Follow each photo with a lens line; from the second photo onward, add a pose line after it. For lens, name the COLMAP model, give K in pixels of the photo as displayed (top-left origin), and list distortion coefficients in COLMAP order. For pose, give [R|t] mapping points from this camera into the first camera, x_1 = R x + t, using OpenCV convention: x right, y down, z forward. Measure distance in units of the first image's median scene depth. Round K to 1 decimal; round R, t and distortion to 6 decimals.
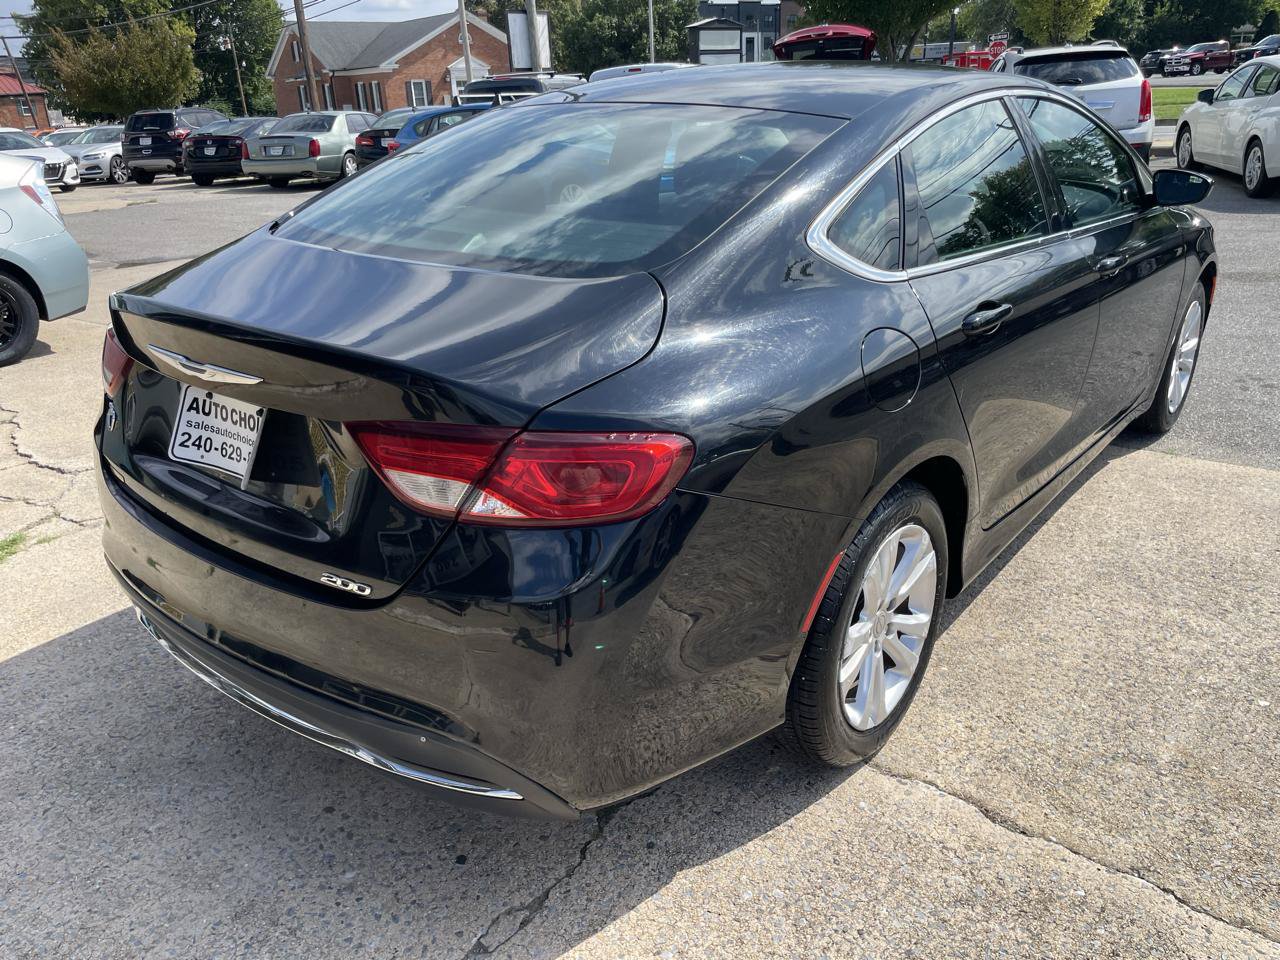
lens RADIAL K [[970.5, 0, 648.8], [0, 970.5, 483.9], [0, 0, 1]] dist [0.086804, -0.118173]
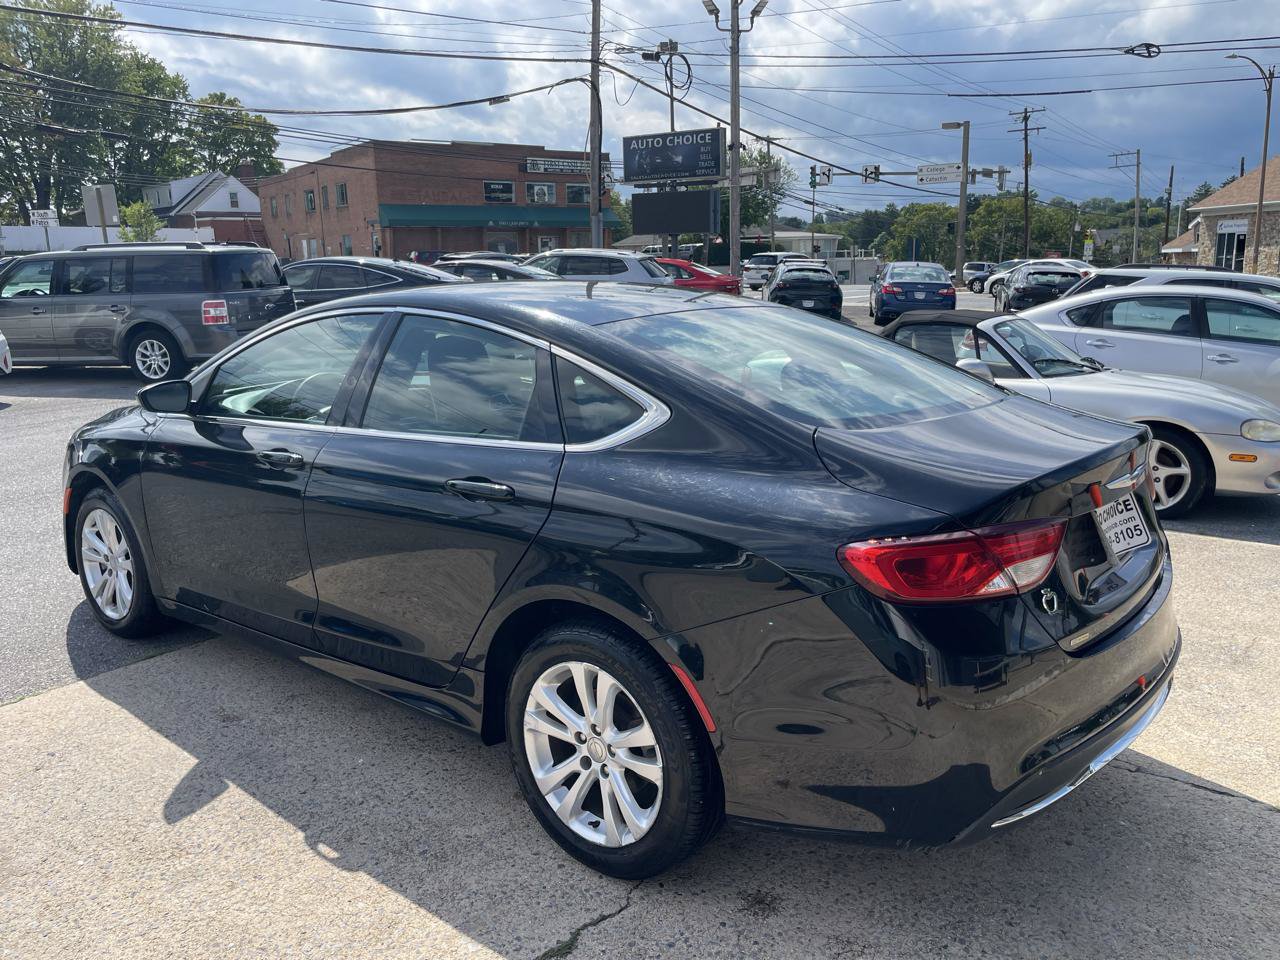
lens RADIAL K [[970.5, 0, 653.6], [0, 970.5, 466.8], [0, 0, 1]] dist [0.086804, -0.118173]
pose [[0.003539, -0.171743, 0.985136, -1.359736], [0.391269, 0.906839, 0.156687, -0.456200], [-0.920269, 0.384899, 0.070407, 1.128104]]
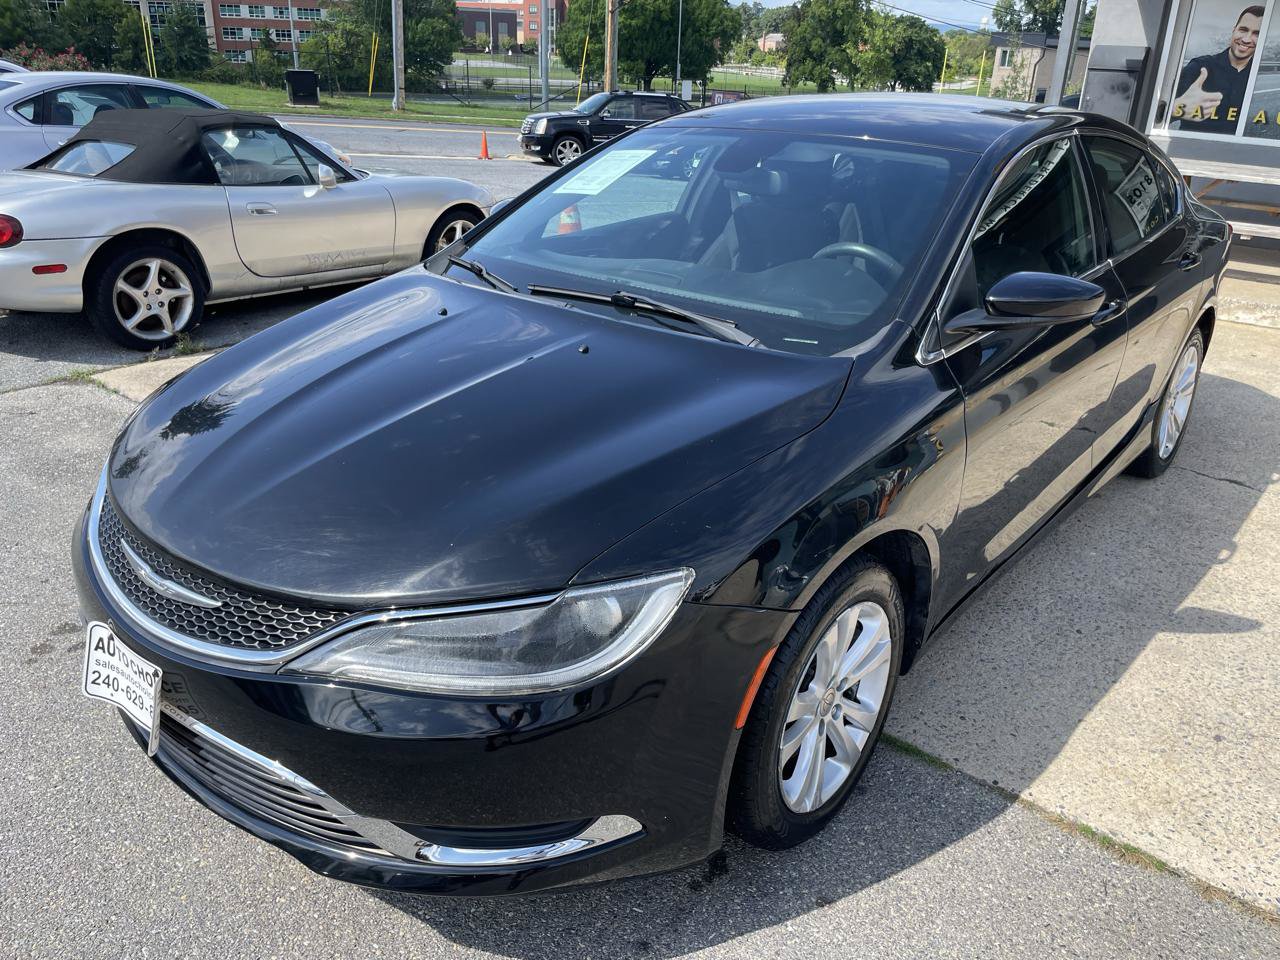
lens RADIAL K [[970.5, 0, 654.3], [0, 970.5, 470.5], [0, 0, 1]] dist [0.086804, -0.118173]
pose [[-0.999698, -0.010789, 0.022064, 0.514017], [0.008166, 0.701246, 0.712872, -1.201059], [-0.023163, 0.712837, -0.700947, 2.713090]]
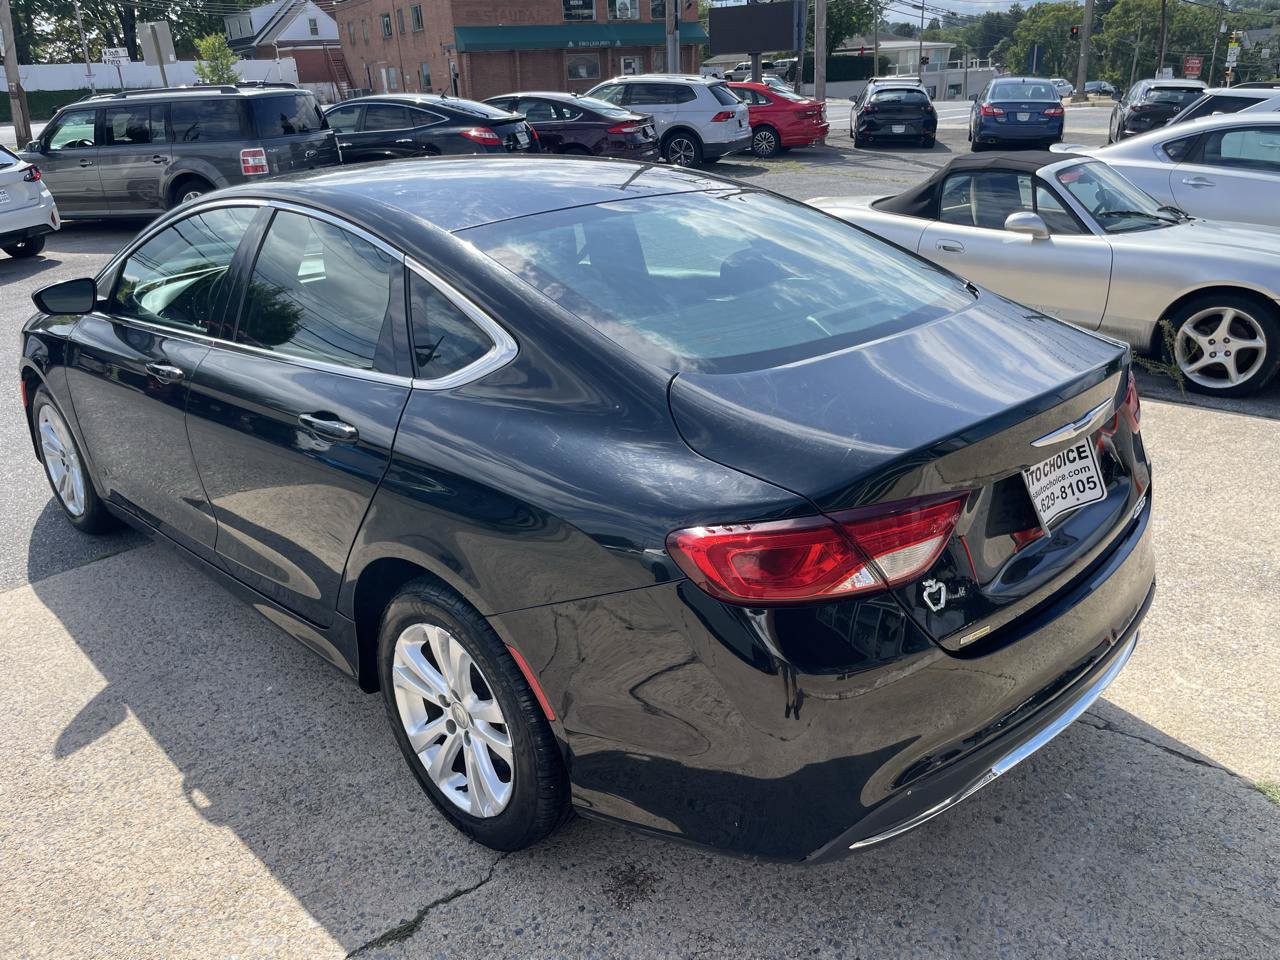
lens RADIAL K [[970.5, 0, 653.4], [0, 970.5, 468.4], [0, 0, 1]] dist [0.086804, -0.118173]
pose [[0.098121, -0.334711, 0.937198, -1.174412], [0.410842, 0.871369, 0.268187, -0.429774], [-0.906411, 0.358725, 0.223013, 0.898383]]
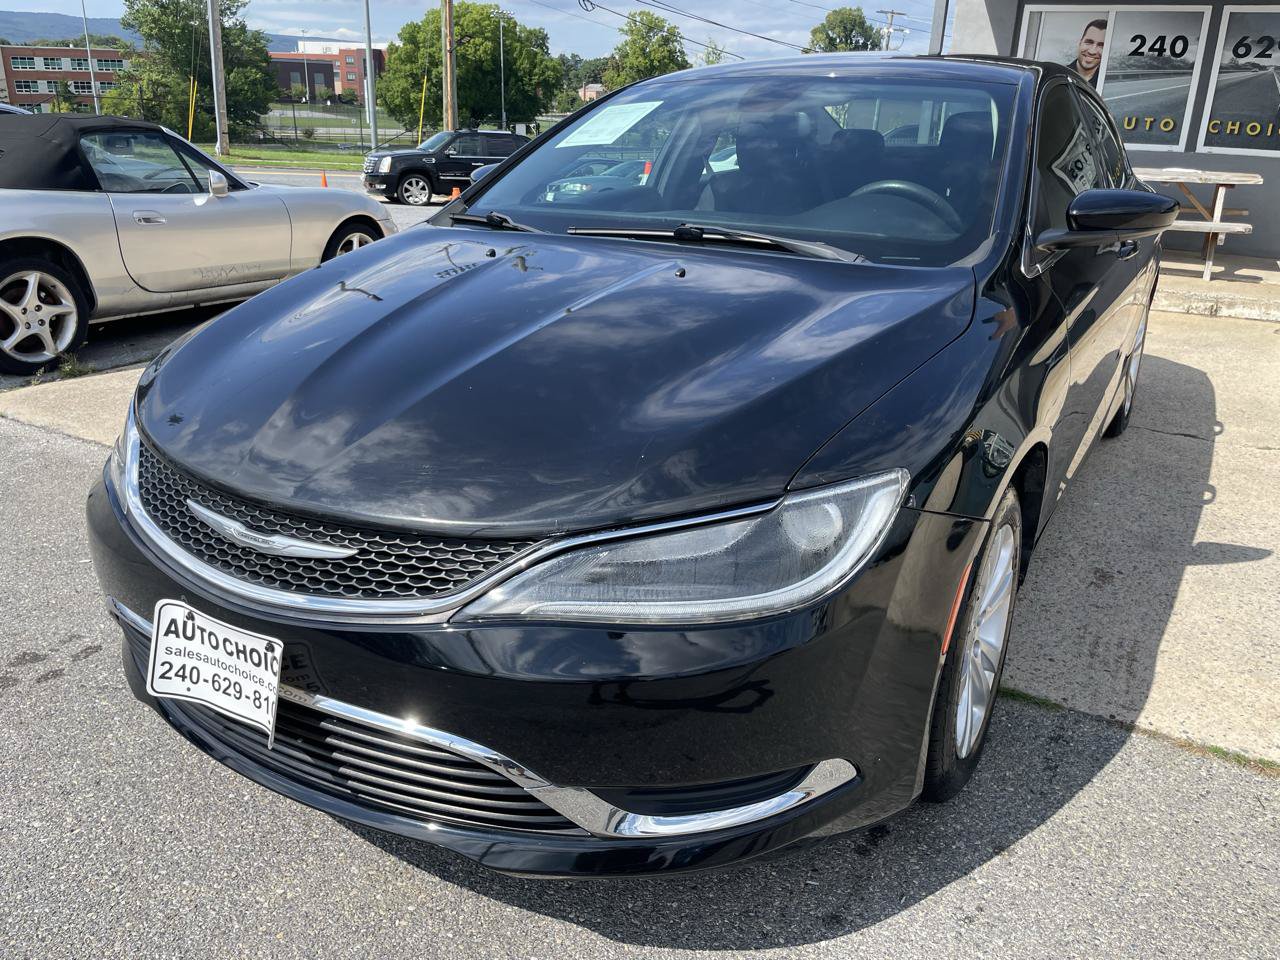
lens RADIAL K [[970.5, 0, 644.8], [0, 970.5, 464.7], [0, 0, 1]] dist [0.086804, -0.118173]
pose [[-0.990720, 0.053072, -0.125130, 0.747590], [-0.045802, 0.736415, 0.674978, -1.067686], [0.127970, 0.674445, -0.727150, 2.704160]]
